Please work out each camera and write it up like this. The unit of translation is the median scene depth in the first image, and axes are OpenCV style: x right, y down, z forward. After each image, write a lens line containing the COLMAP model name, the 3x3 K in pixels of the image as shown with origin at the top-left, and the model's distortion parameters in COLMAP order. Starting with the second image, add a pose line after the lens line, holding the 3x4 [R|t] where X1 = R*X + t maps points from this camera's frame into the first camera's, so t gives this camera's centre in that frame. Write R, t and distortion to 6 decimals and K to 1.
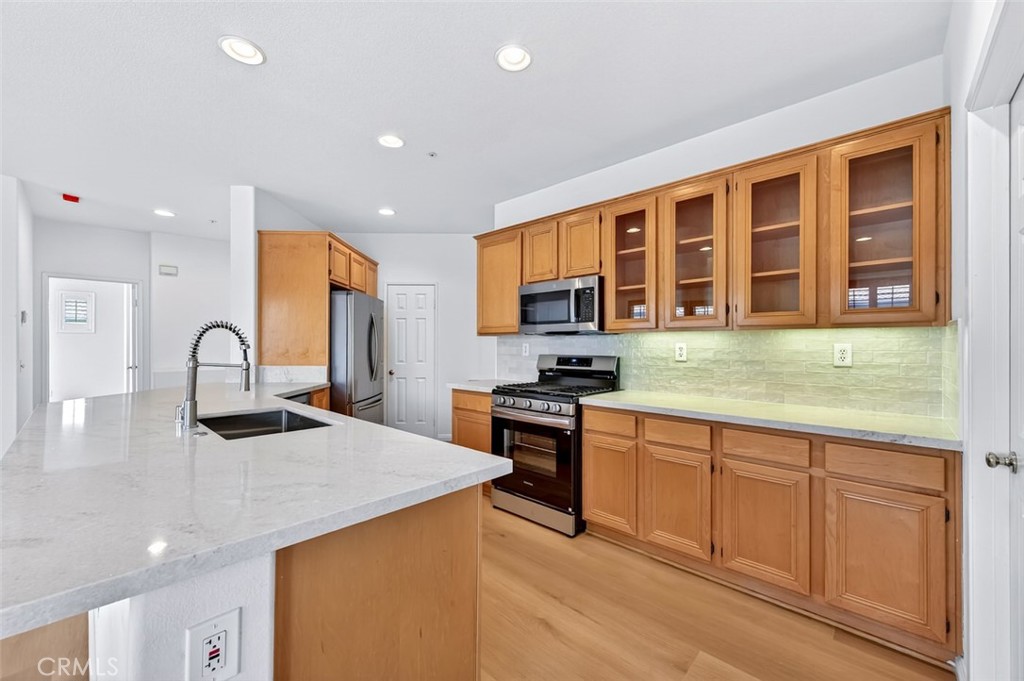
lens RADIAL K [[405.0, 0, 512.0], [0, 405.0, 340.5], [0, 0, 1]] dist [-0.000172, -0.000013]
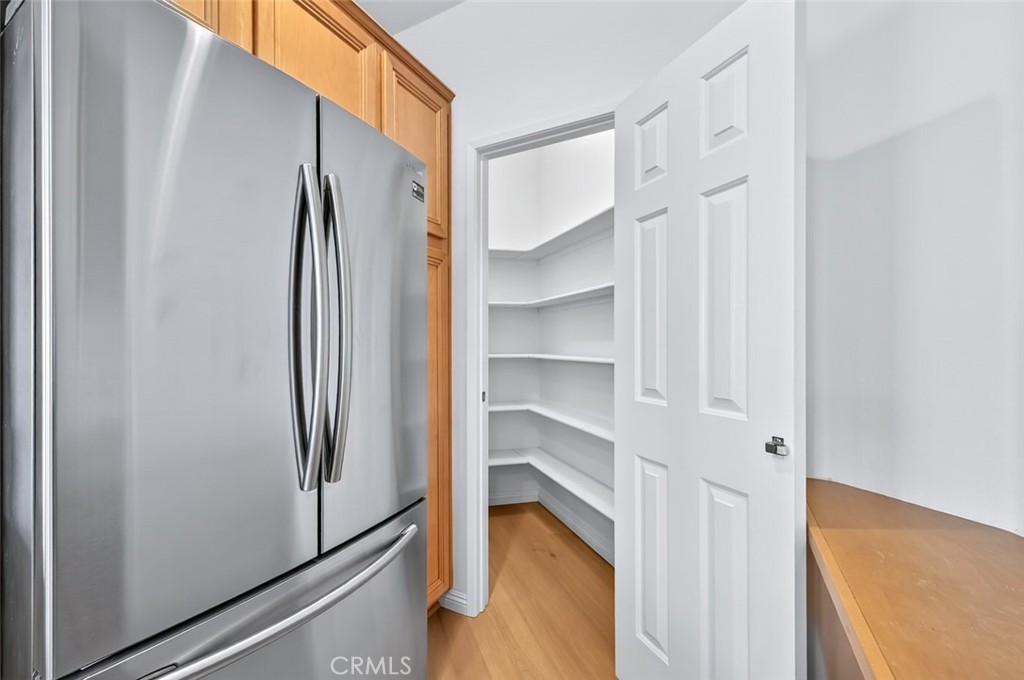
lens RADIAL K [[422.4, 0, 452.8], [0, 422.4, 339.7], [0, 0, 1]] dist [-0.000135, 0.000002]
pose [[0.833093, -0.001832, -0.553130, -0.234004], [0.004820, 0.999981, 0.003947, 0.033337], [0.553112, -0.005954, 0.833085, 1.254418]]
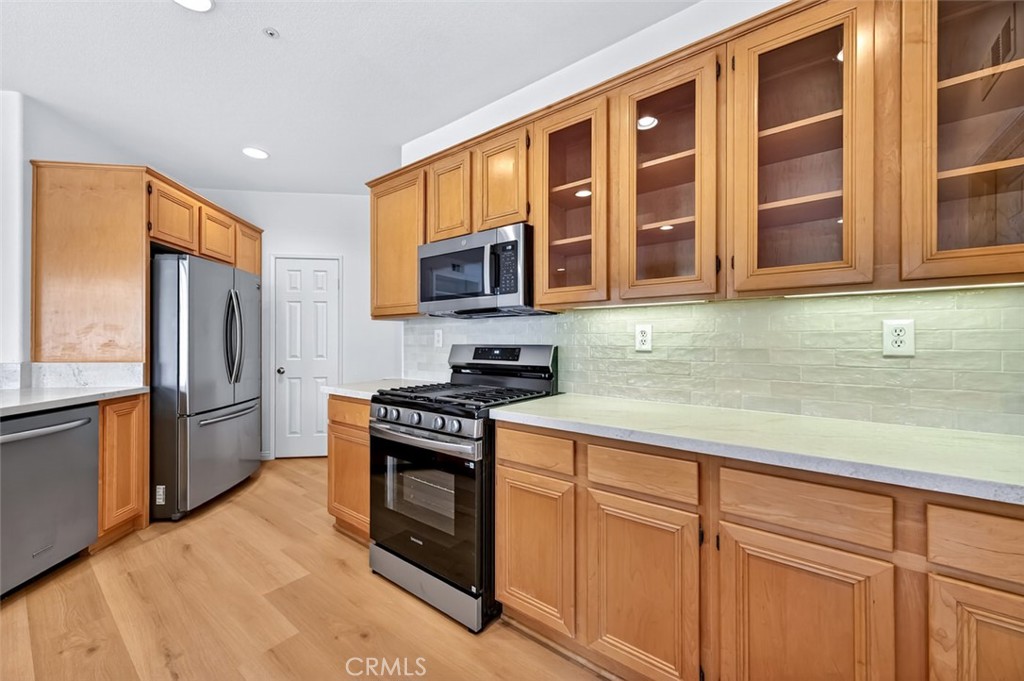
lens RADIAL K [[402.5, 0, 512.5], [0, 402.5, 337.3], [0, 0, 1]] dist [-0.002353, -0.000246]
pose [[0.995464, -0.001121, 0.095130, 0.130041], [0.001076, 0.999999, 0.000526, 0.026326], [-0.095131, -0.000422, 0.995465, 0.338854]]
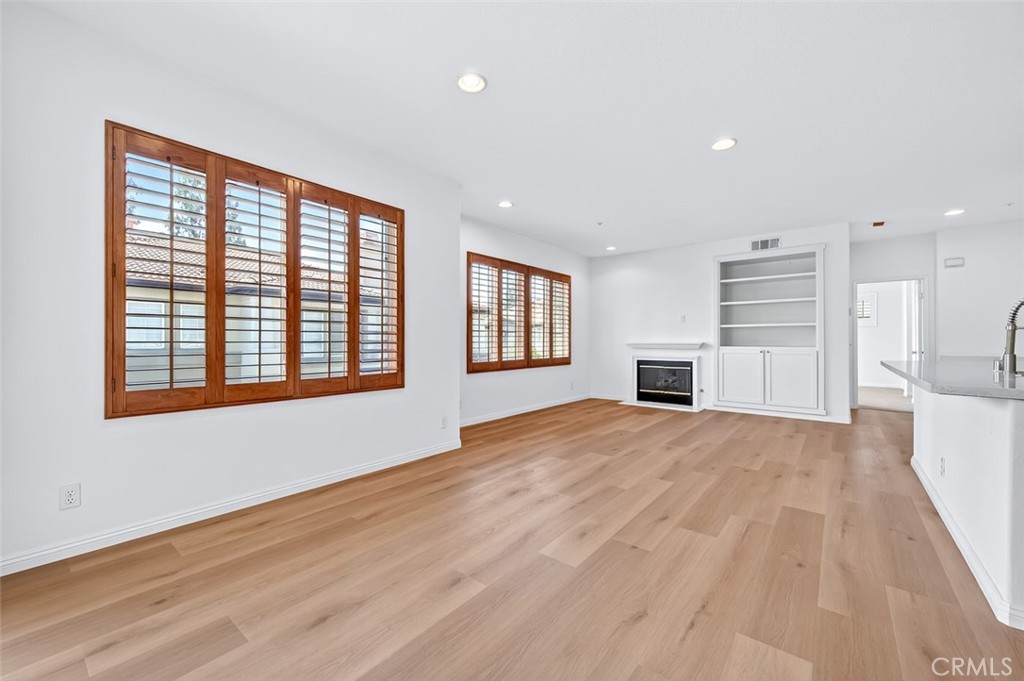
lens RADIAL K [[405.7, 0, 506.8], [0, 405.7, 341.0], [0, 0, 1]] dist [0.003301, 0.000218]
pose [[0.066868, -0.001787, -0.997760, 0.285061], [0.006091, 0.999980, -0.001383, 0.055340], [0.997743, -0.005985, 0.066877, -0.476216]]
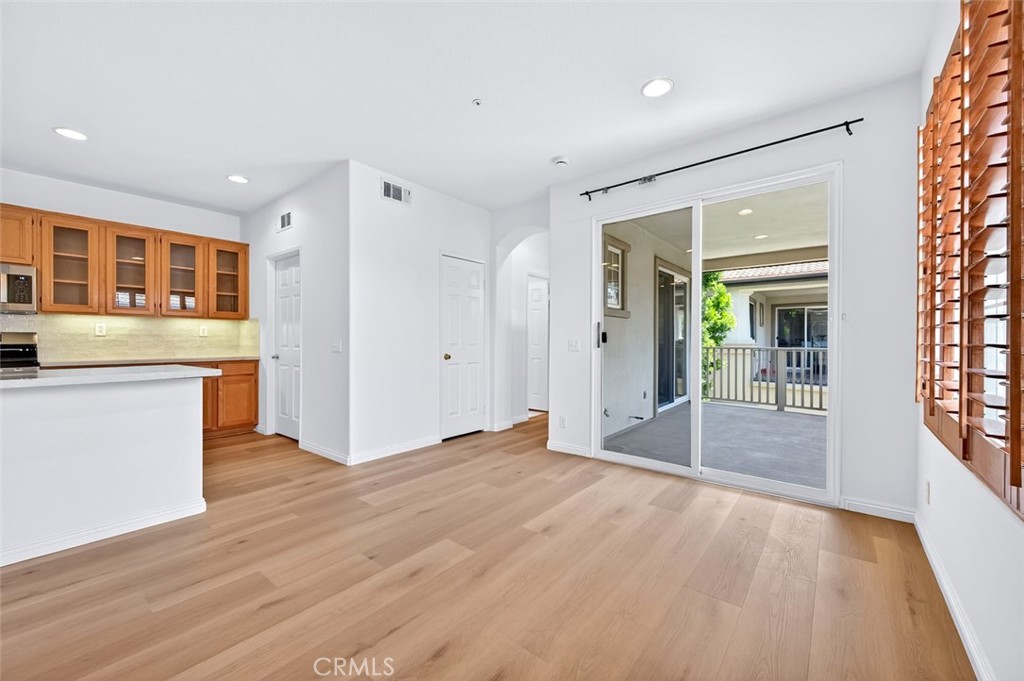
lens RADIAL K [[405.0, 0, 512.0], [0, 405.0, 340.5], [0, 0, 1]] dist [-0.000172, -0.000013]
pose [[-0.075756, -0.001168, 0.997126, -1.149066], [-0.008394, 0.999965, 0.000534, 0.053525], [-0.997091, -0.008330, -0.075763, -0.383347]]
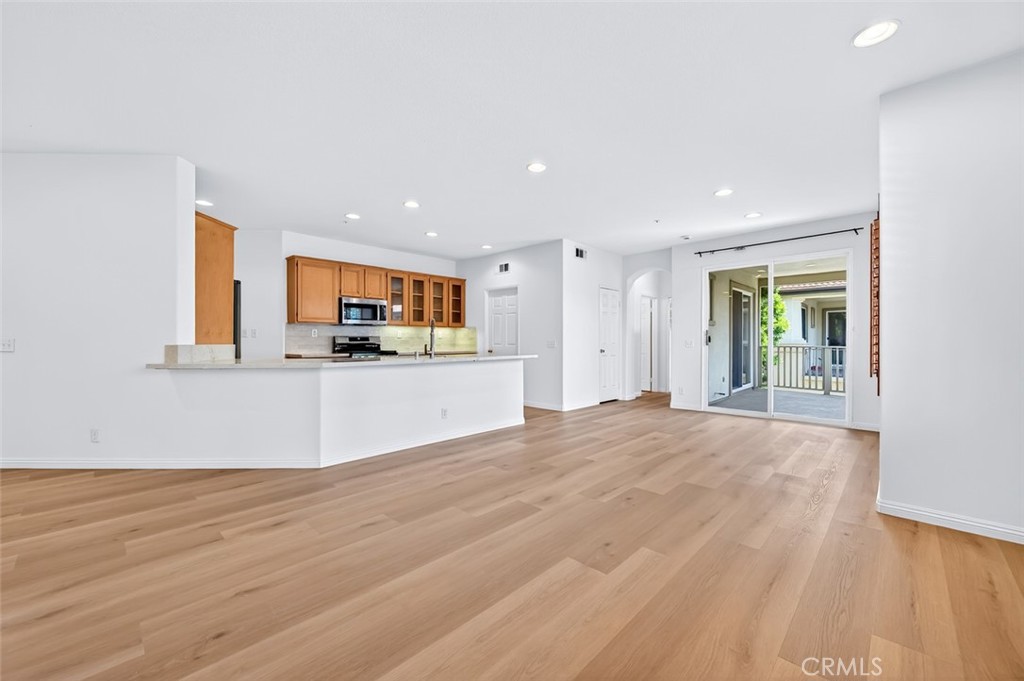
lens RADIAL K [[405.0, 0, 512.0], [0, 405.0, 340.5], [0, 0, 1]] dist [-0.000172, -0.000013]
pose [[0.013266, -0.002600, 0.999909, -2.056324], [-0.009356, 0.999953, 0.002725, 0.052389], [-0.999868, -0.009391, 0.013241, 0.253456]]
